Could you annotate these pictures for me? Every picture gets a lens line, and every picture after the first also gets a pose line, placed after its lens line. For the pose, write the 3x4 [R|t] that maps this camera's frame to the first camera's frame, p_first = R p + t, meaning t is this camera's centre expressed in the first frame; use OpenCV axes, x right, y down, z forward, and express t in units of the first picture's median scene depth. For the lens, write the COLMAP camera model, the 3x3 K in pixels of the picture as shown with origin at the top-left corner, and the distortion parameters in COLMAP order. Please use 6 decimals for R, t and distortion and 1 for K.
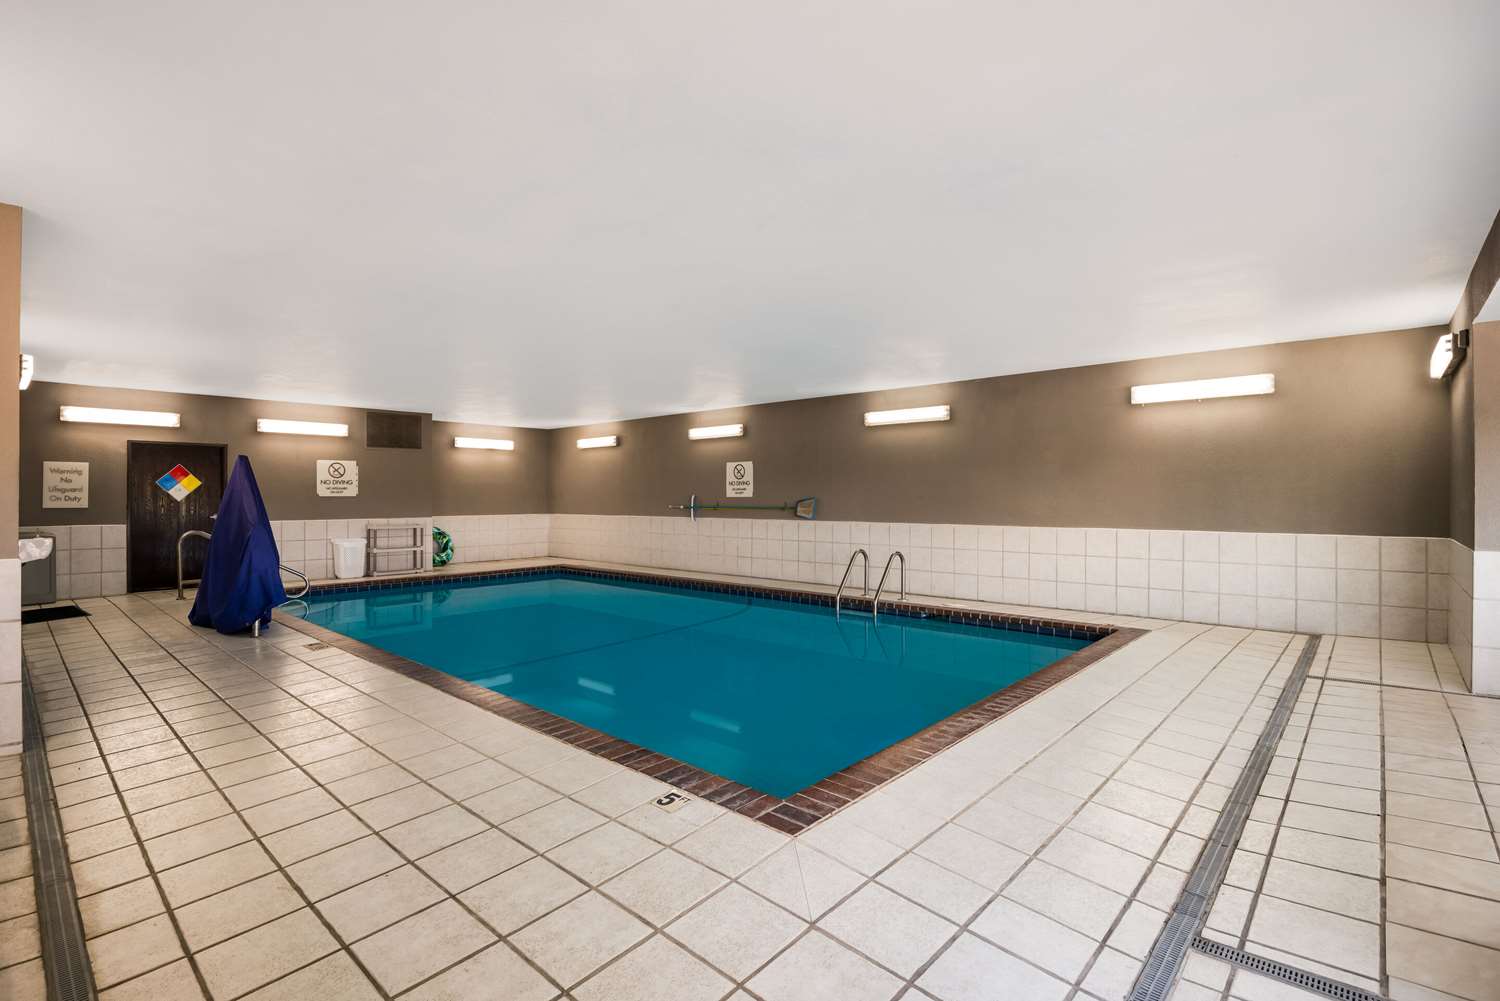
lens RADIAL K [[677.7, 0, 746.9], [0, 677.7, 499.1], [0, 0, 1]] dist [-0.004226, -0.000626]
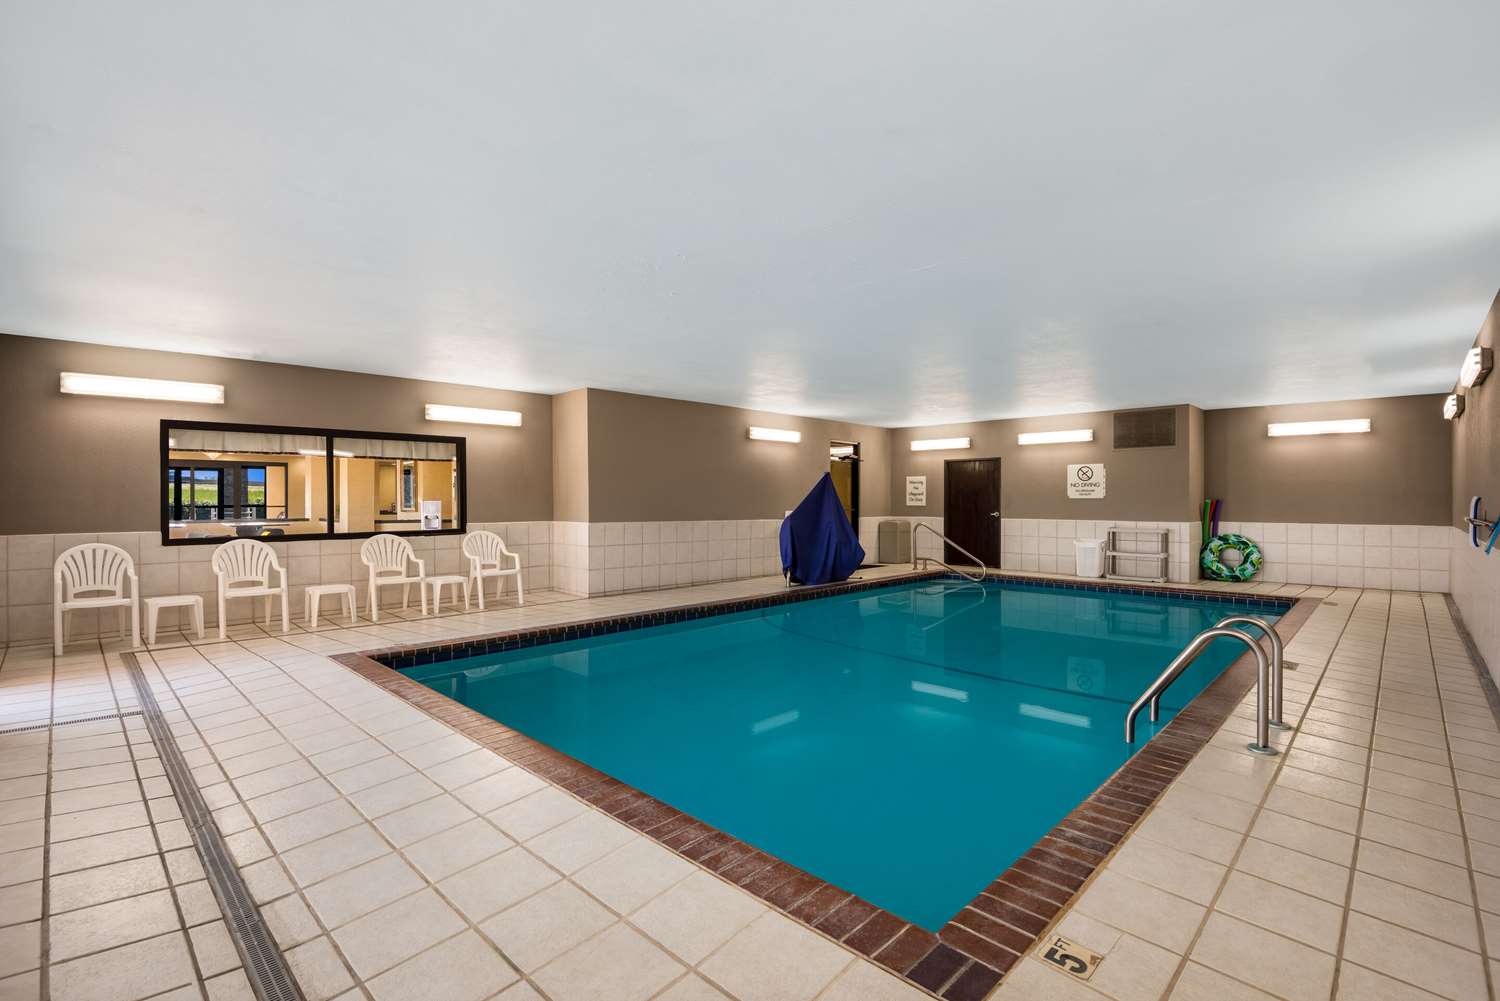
lens RADIAL K [[677.7, 0, 746.4], [0, 677.7, 502.2], [0, 0, 1]] dist [-0.004226, -0.000626]
pose [[-0.017885, 0.008603, -0.999803, 0.459794], [-0.002478, 0.999960, 0.008649, -0.005765], [0.999837, 0.002633, -0.017863, 0.491625]]
